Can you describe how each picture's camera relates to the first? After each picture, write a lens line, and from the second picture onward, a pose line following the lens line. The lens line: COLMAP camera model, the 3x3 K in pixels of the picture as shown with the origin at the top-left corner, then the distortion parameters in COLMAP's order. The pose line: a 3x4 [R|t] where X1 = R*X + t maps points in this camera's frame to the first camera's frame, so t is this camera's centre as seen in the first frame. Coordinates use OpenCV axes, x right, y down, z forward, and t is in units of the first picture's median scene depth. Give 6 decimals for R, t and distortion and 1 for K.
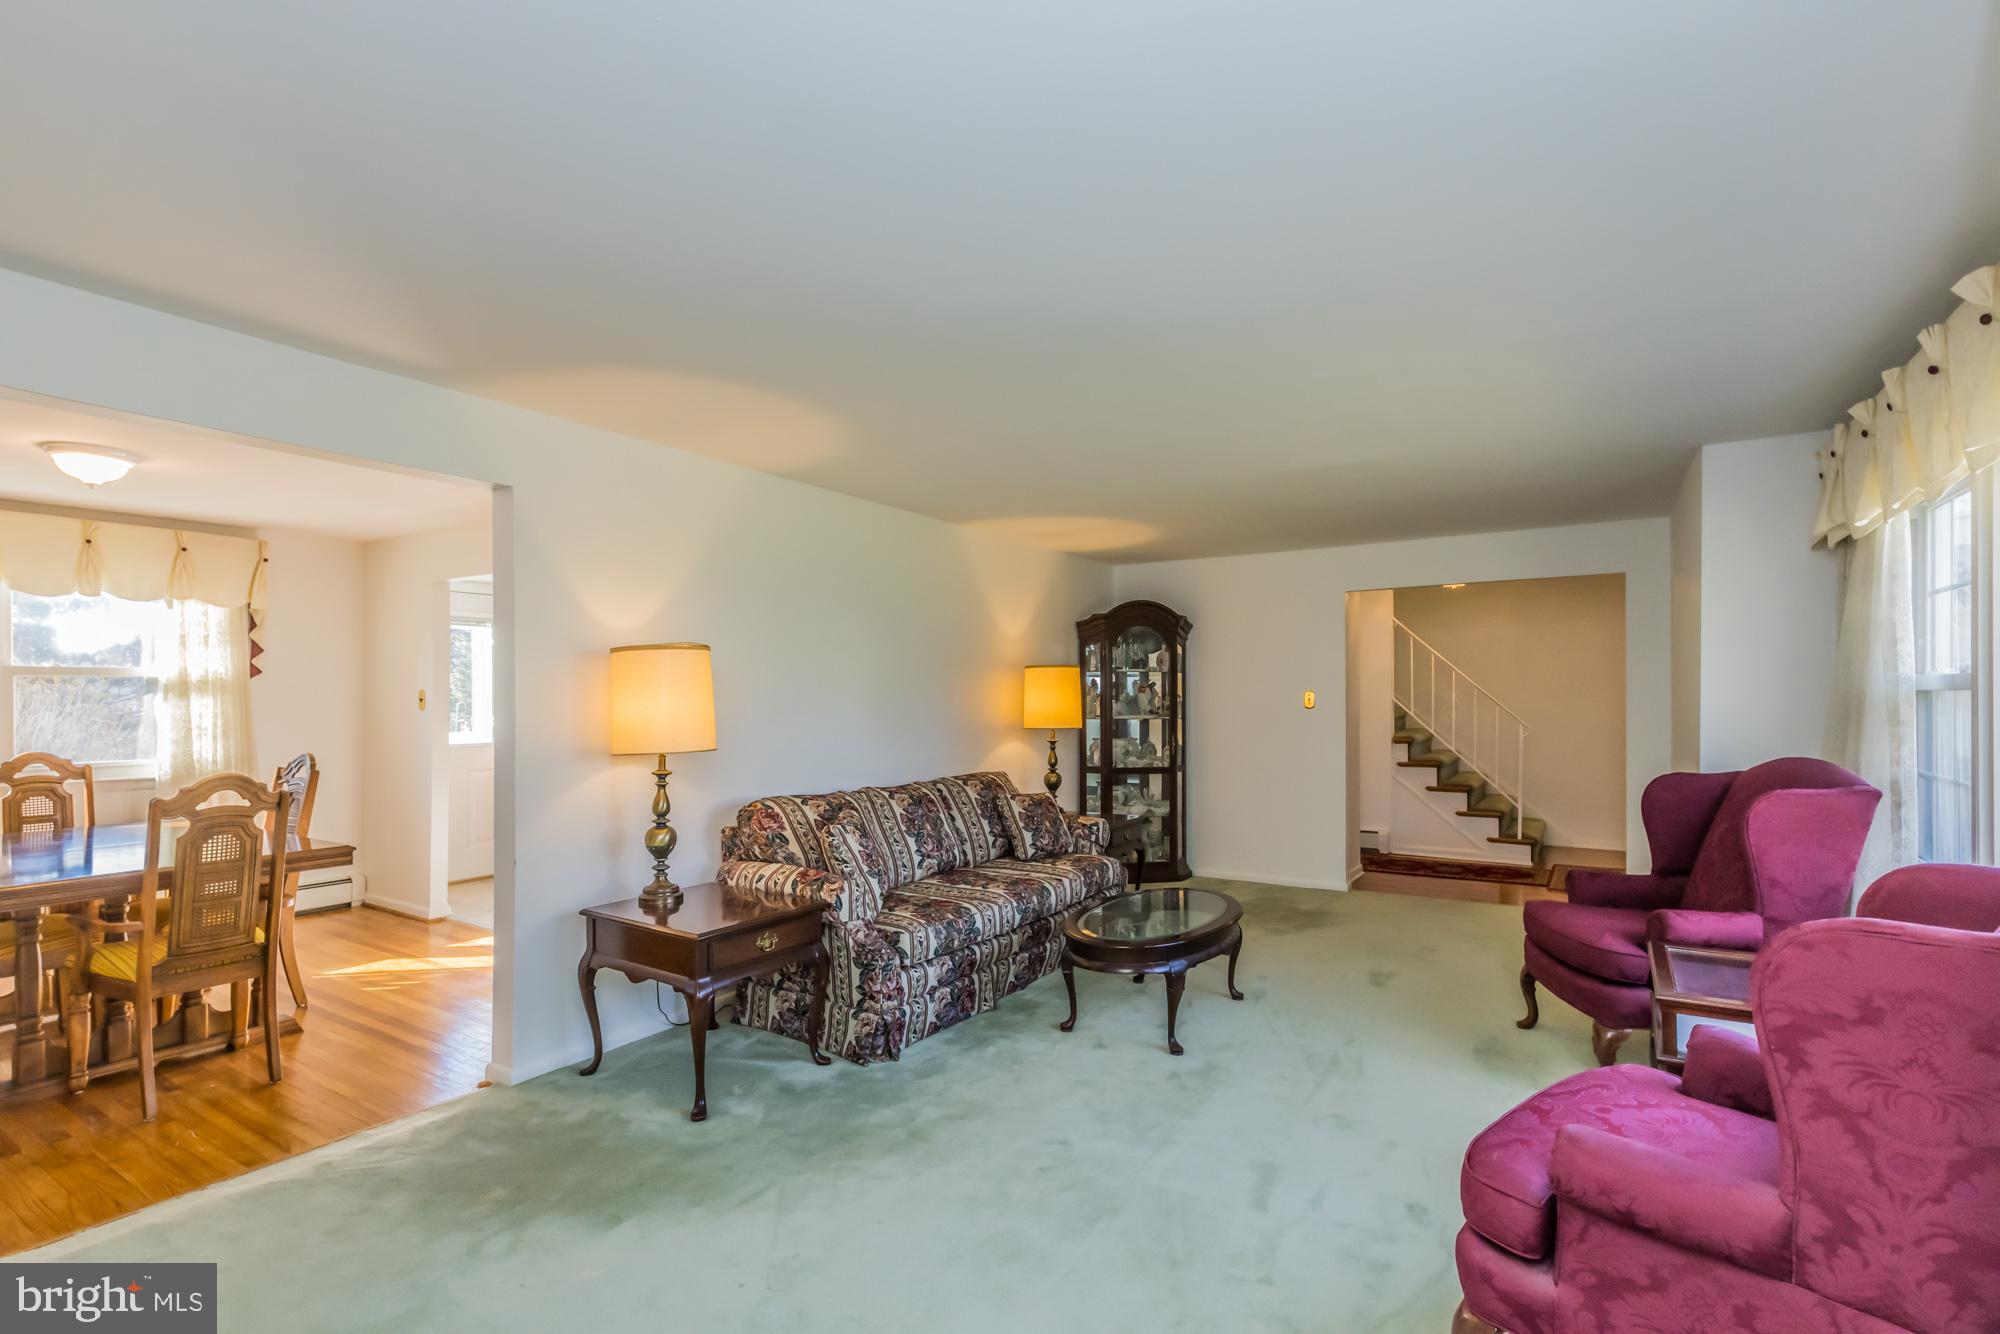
lens RADIAL K [[903.9, 0, 1001.4], [0, 903.9, 702.5], [0, 0, 1]] dist [0.002392, -0.001173]
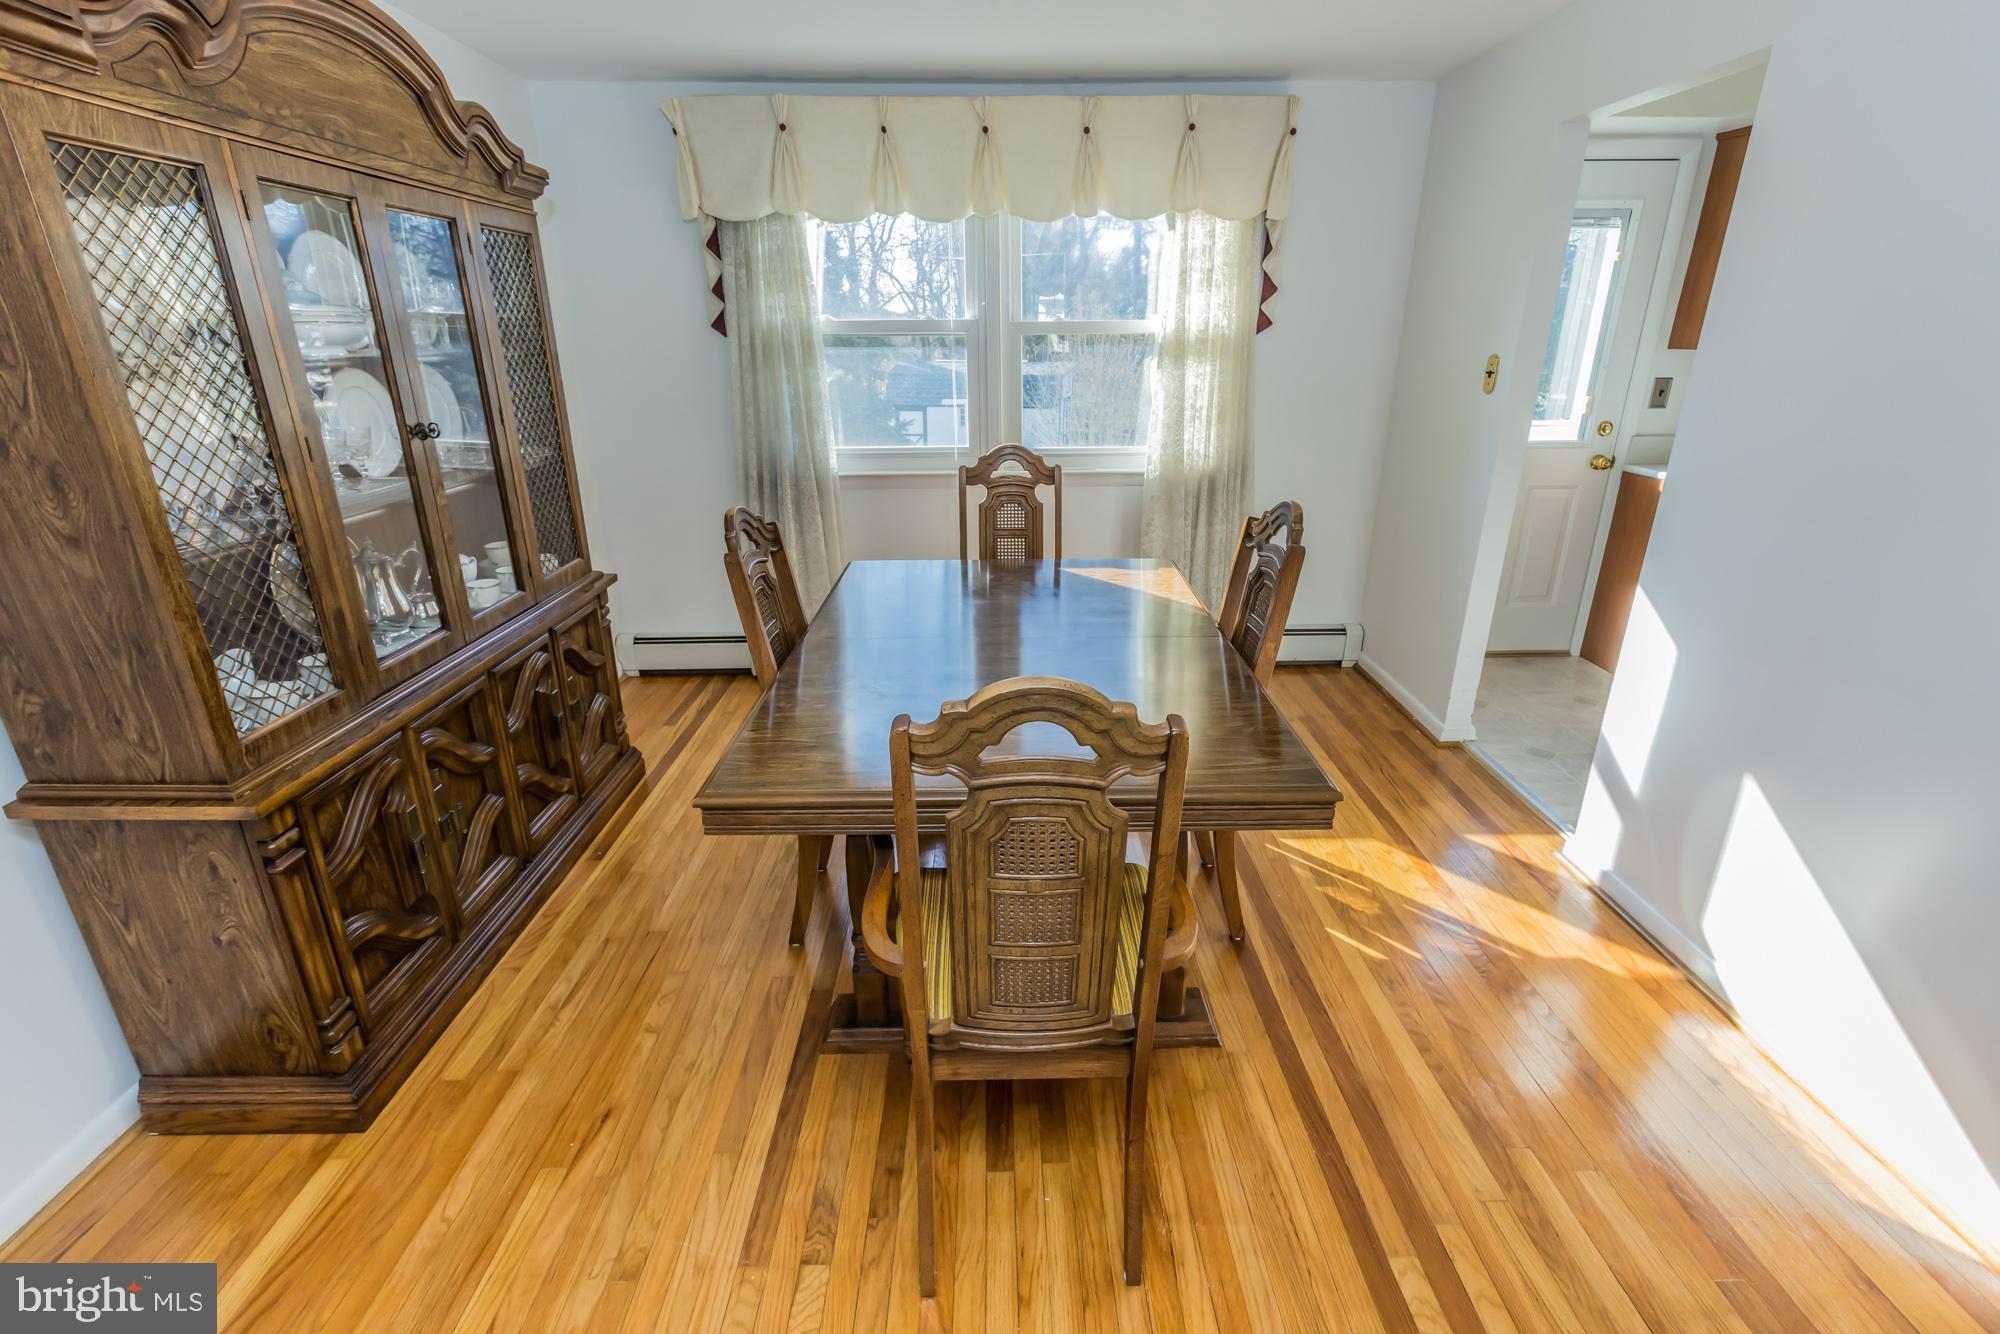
lens RADIAL K [[903.9, 0, 1019.8], [0, 903.9, 655.7], [0, 0, 1]] dist [0.002392, -0.001173]
pose [[0.556690, 0.277589, -0.782969, -0.345215], [-0.004409, 0.943492, 0.331366, -0.023919], [0.830709, -0.181016, 0.526456, 0.472252]]
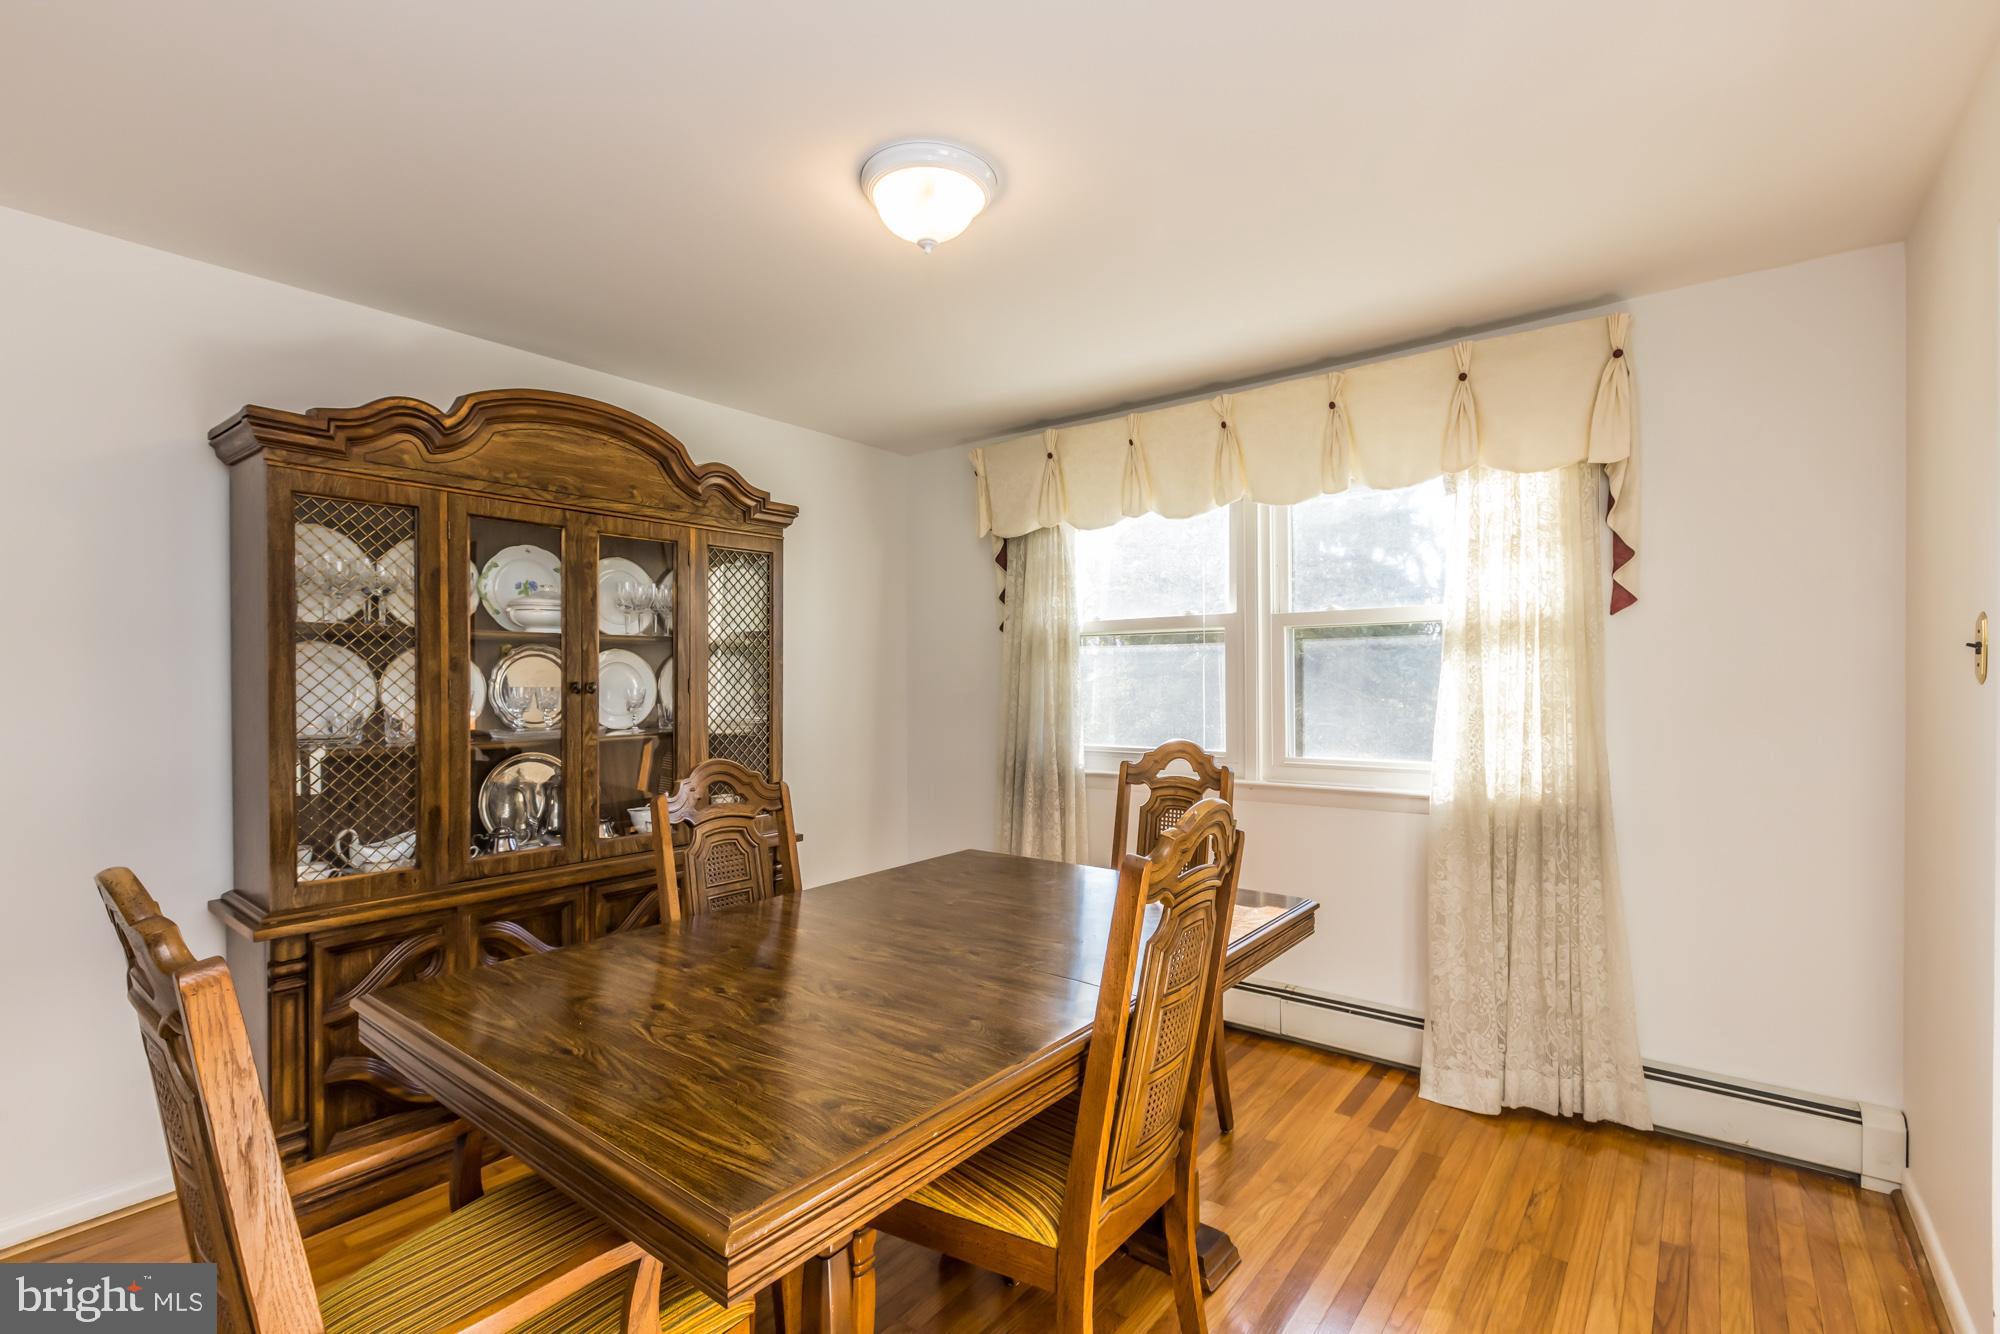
lens RADIAL K [[903.9, 0, 1001.8], [0, 903.9, 670.7], [0, 0, 1]] dist [0.002392, -0.001173]
pose [[-0.097559, -0.008094, -0.995197, -0.340148], [-0.003506, 0.999964, -0.007789, 0.009013], [0.995224, 0.002730, -0.097583, 0.768585]]
